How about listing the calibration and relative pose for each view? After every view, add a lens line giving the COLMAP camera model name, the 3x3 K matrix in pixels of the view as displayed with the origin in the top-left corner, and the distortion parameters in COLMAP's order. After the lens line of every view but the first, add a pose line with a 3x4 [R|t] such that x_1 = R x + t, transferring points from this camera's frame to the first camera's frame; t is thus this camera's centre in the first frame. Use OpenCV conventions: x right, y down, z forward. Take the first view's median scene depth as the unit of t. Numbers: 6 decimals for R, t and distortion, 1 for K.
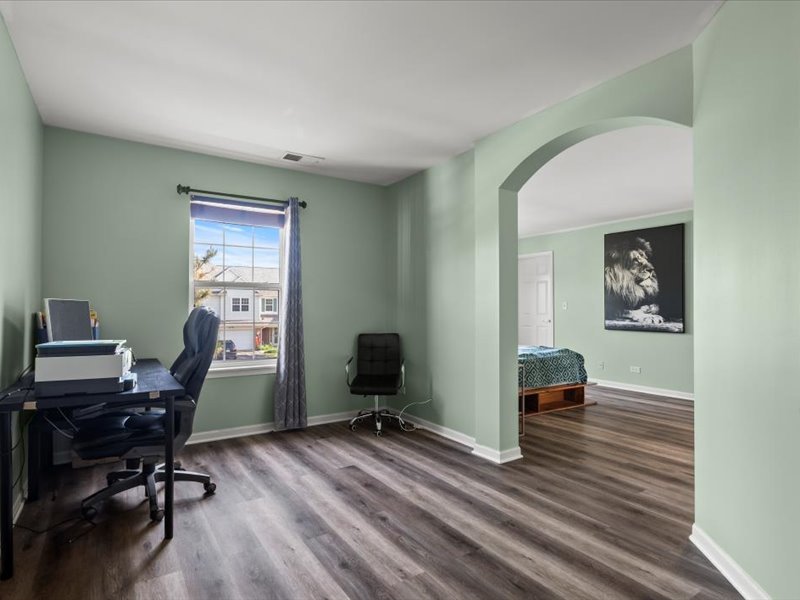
lens RADIAL K [[413.1, 0, 395.3], [0, 413.1, 300.1], [0, 0, 1]] dist [0.000891, 0.000532]
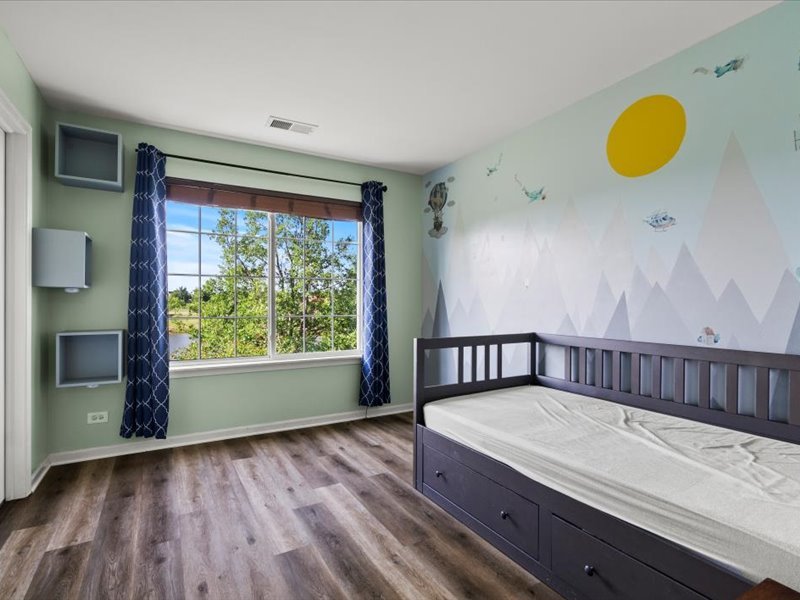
lens RADIAL K [[413.1, 0, 395.3], [0, 413.1, 300.1], [0, 0, 1]] dist [0.000891, 0.000532]
pose [[0.963228, 0.008399, -0.268554, 0.210685], [-0.001881, 0.999698, 0.024518, -0.002969], [0.268678, -0.023111, 0.962953, 0.230164]]
